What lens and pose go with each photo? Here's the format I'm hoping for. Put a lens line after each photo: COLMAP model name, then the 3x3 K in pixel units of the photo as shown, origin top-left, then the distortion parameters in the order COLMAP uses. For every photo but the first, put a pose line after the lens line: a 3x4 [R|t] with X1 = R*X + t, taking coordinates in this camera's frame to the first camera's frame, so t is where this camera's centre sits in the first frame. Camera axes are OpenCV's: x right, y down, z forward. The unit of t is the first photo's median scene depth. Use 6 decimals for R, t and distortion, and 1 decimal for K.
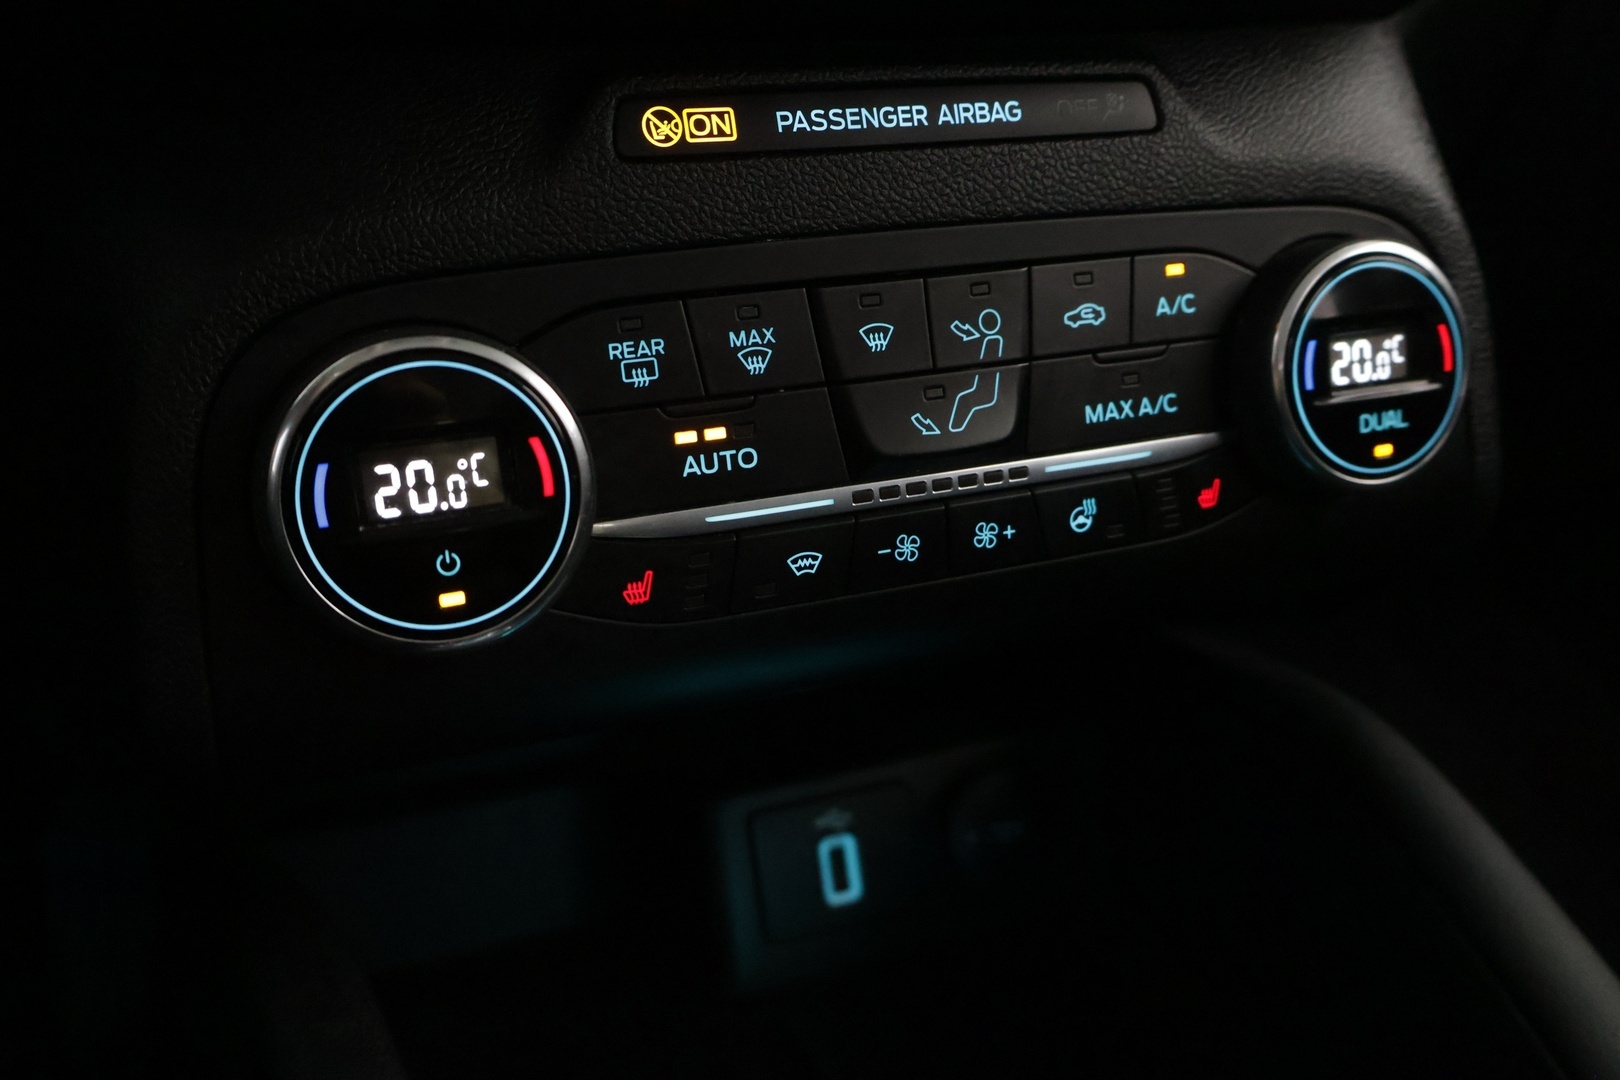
lens RADIAL K [[1497.9, 0, 813.6], [0, 1497.9, 542.1], [0, 0, 1]] dist [0.026163, 0.000000]
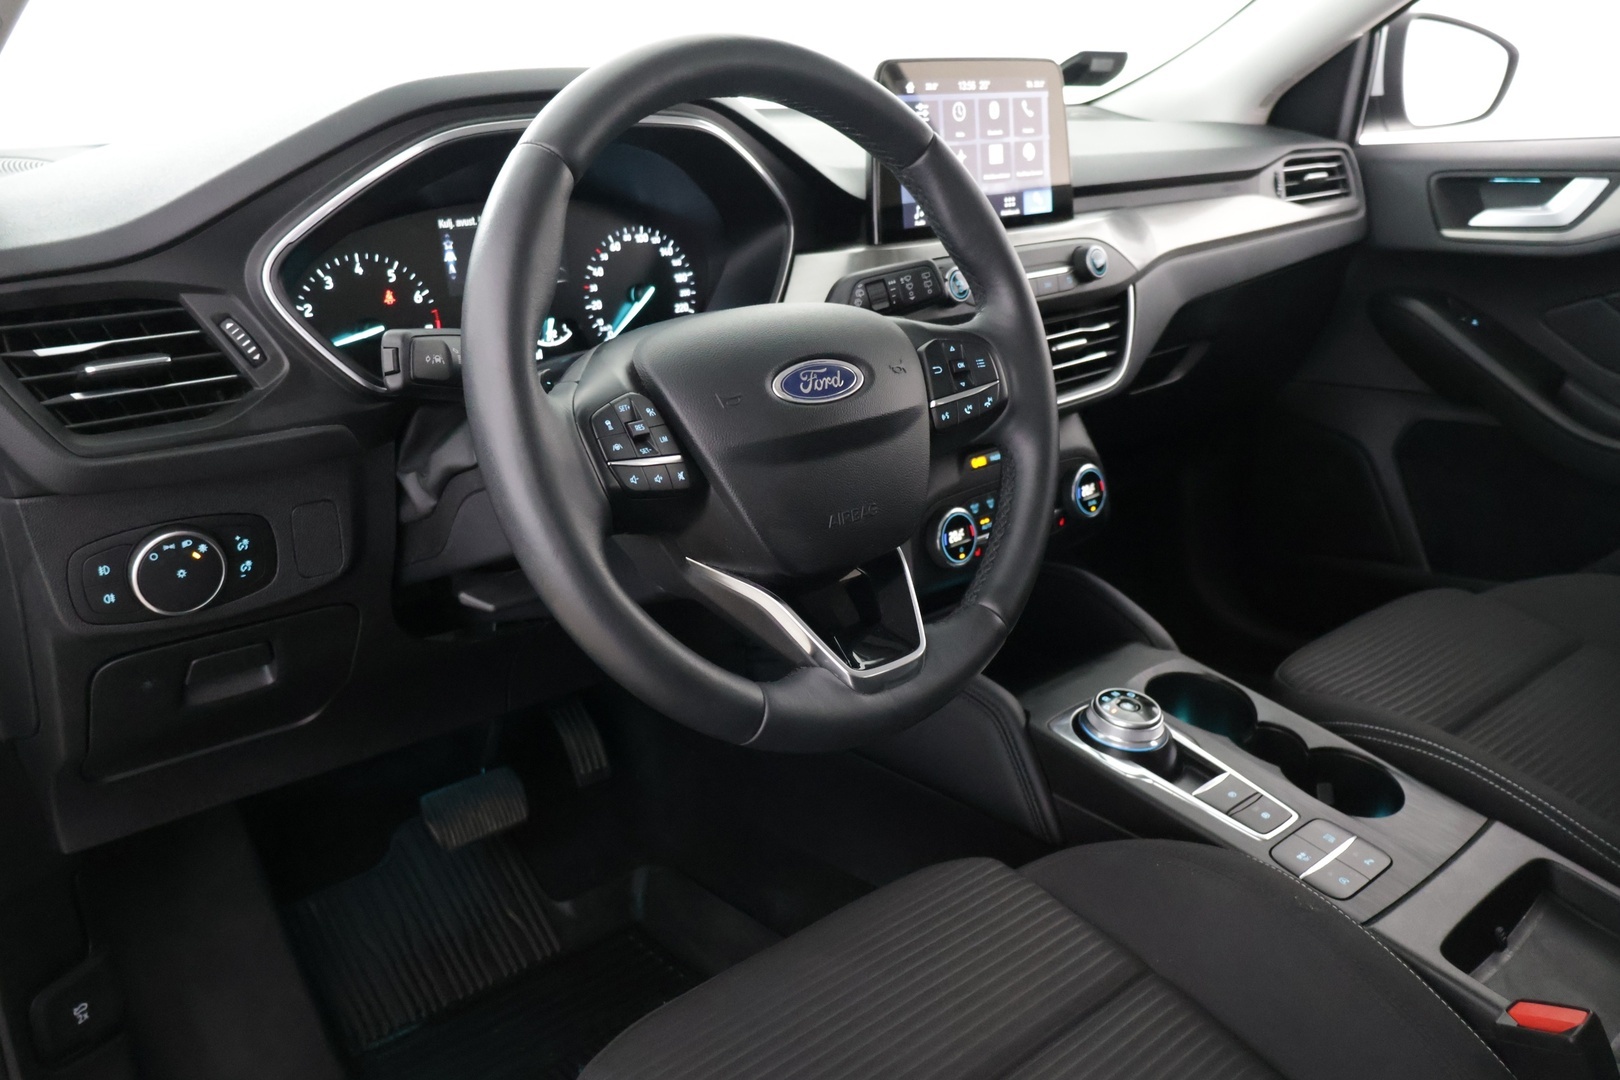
lens RADIAL K [[1356.2, 0, 800.5], [0, 1356.2, 533.0], [0, 0, 1]] dist [0.002669, 0.001273]
pose [[0.944304, -0.103494, 0.312377, -1.988645], [0.108027, 0.994144, 0.002811, -0.105448], [-0.310839, 0.031090, 0.949954, -3.001565]]
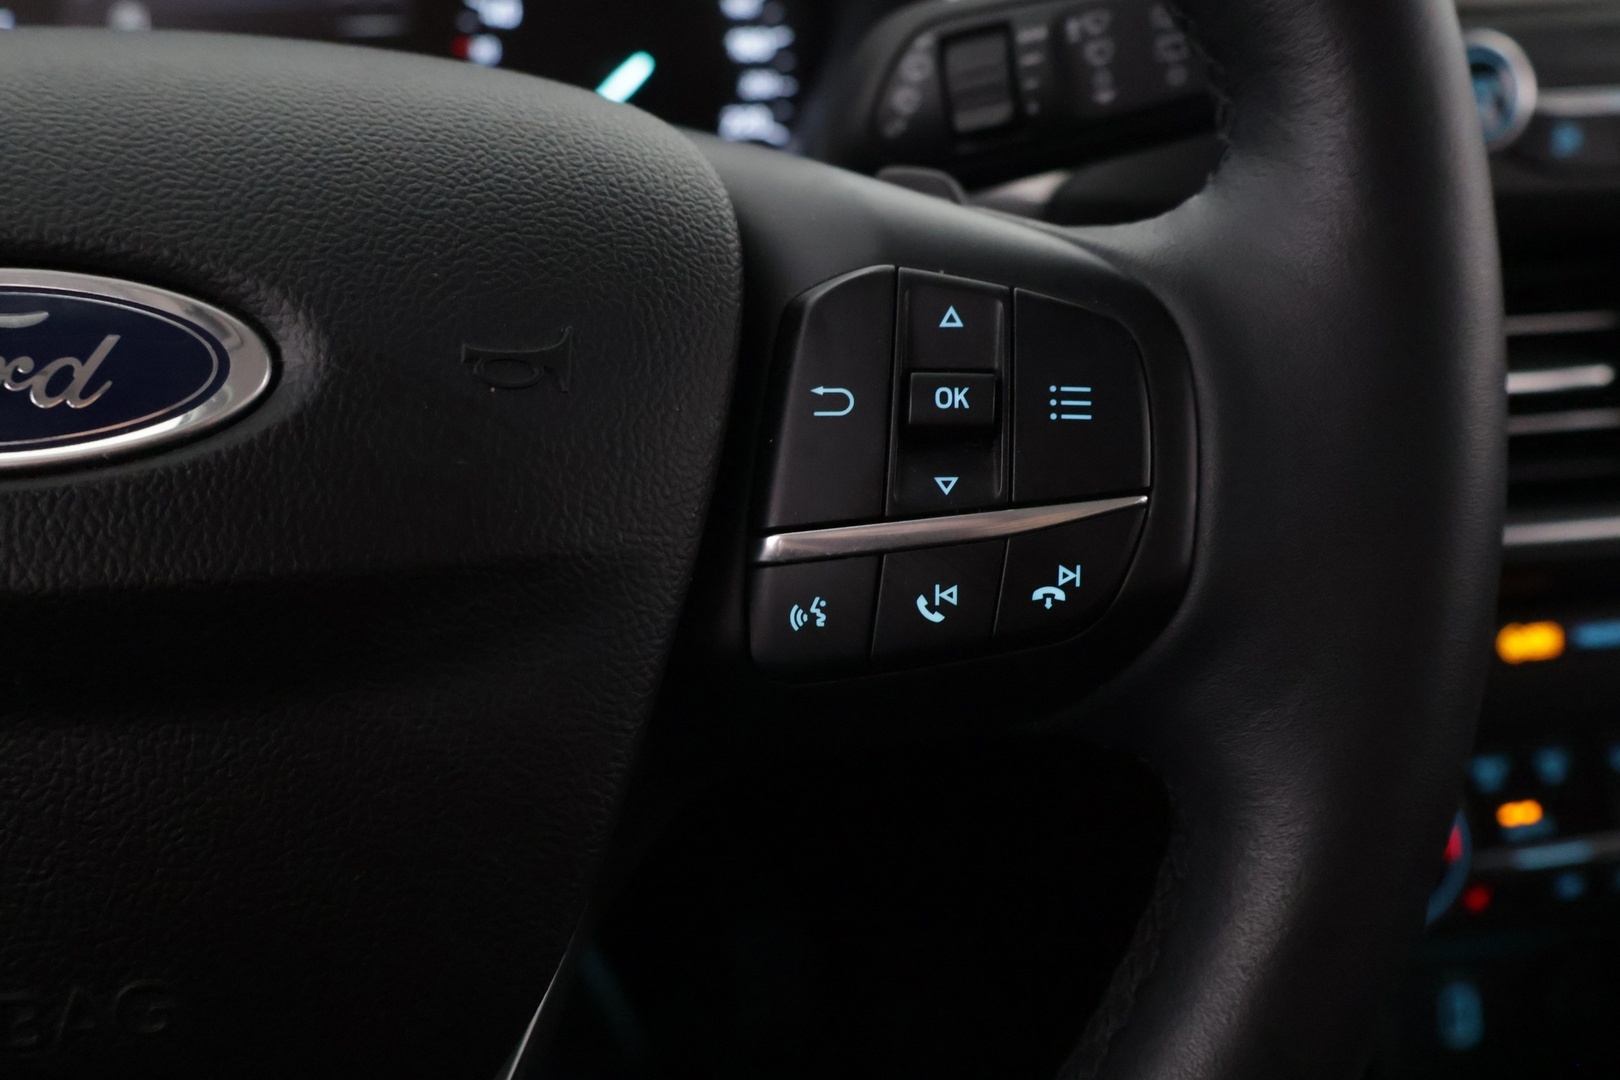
lens RADIAL K [[1638.1, 0, 780.4], [0, 1638.1, 486.6], [0, 0, 1]] dist [0.044043, 0.000000]
pose [[0.979846, 0.111157, -0.165971, -0.559824], [-0.103380, 0.993131, 0.054809, -0.434003], [0.170923, -0.036546, 0.984606, -0.981765]]
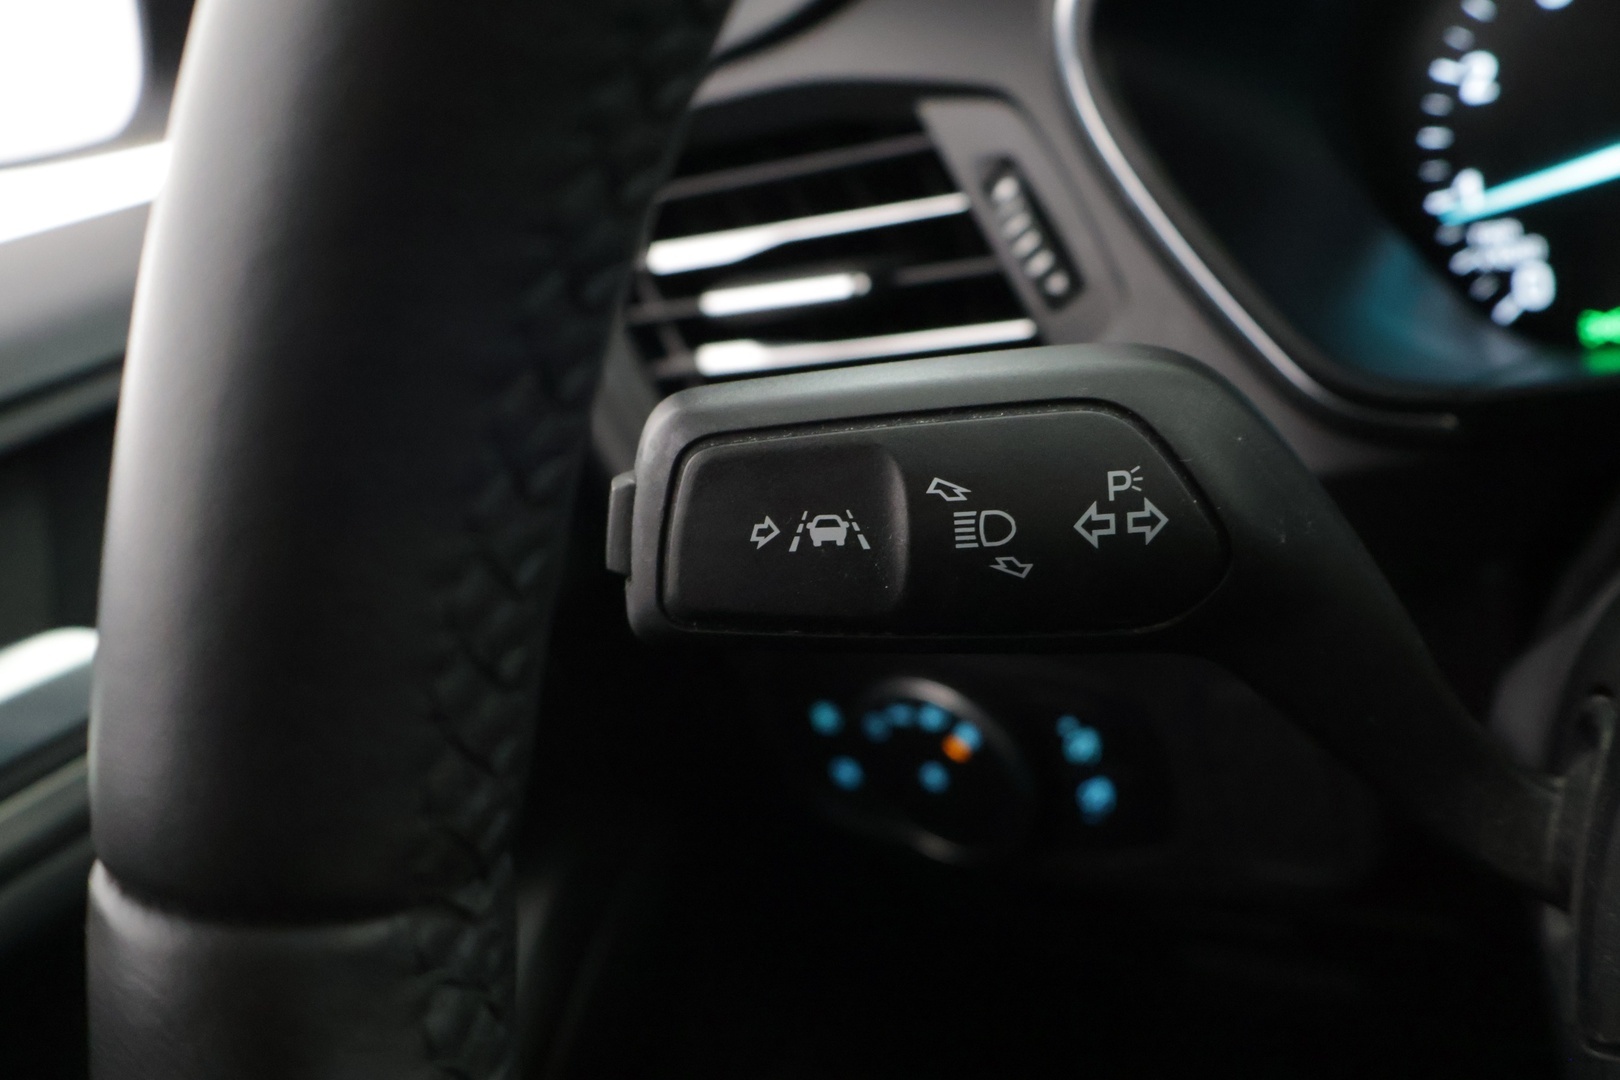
lens RADIAL K [[1664.0, 0, 819.4], [0, 1664.0, 544.7], [0, 0, 1]] dist [0.011221, 0.000000]
pose [[0.553537, 0.155073, -0.818260, -1.183337], [-0.002780, 0.982850, 0.184385, -0.648349], [0.832820, -0.099789, 0.544475, -0.666652]]
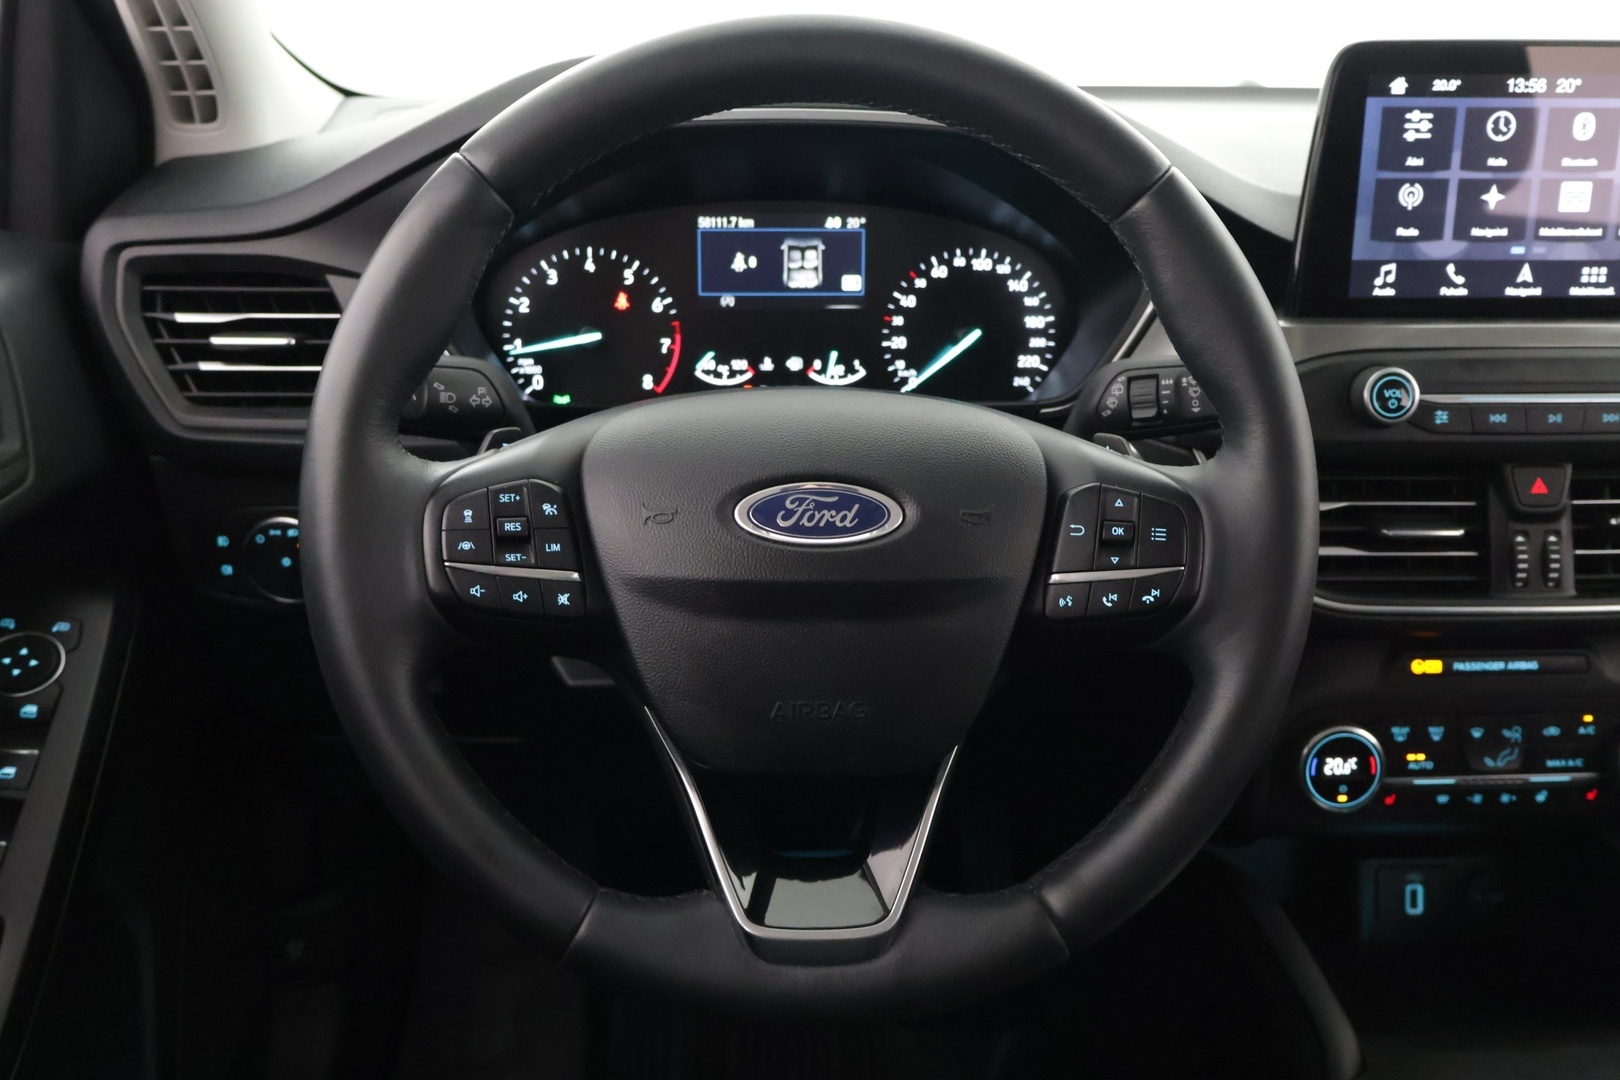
lens RADIAL K [[1532.4, 0, 802.9], [0, 1532.4, 544.5], [0, 0, 1]] dist [0.012731, 0.000000]
pose [[0.942581, 0.134903, -0.305518, -0.355379], [-0.132627, 0.990762, 0.028298, -0.424947], [0.306514, 0.013846, 0.951766, -2.487860]]
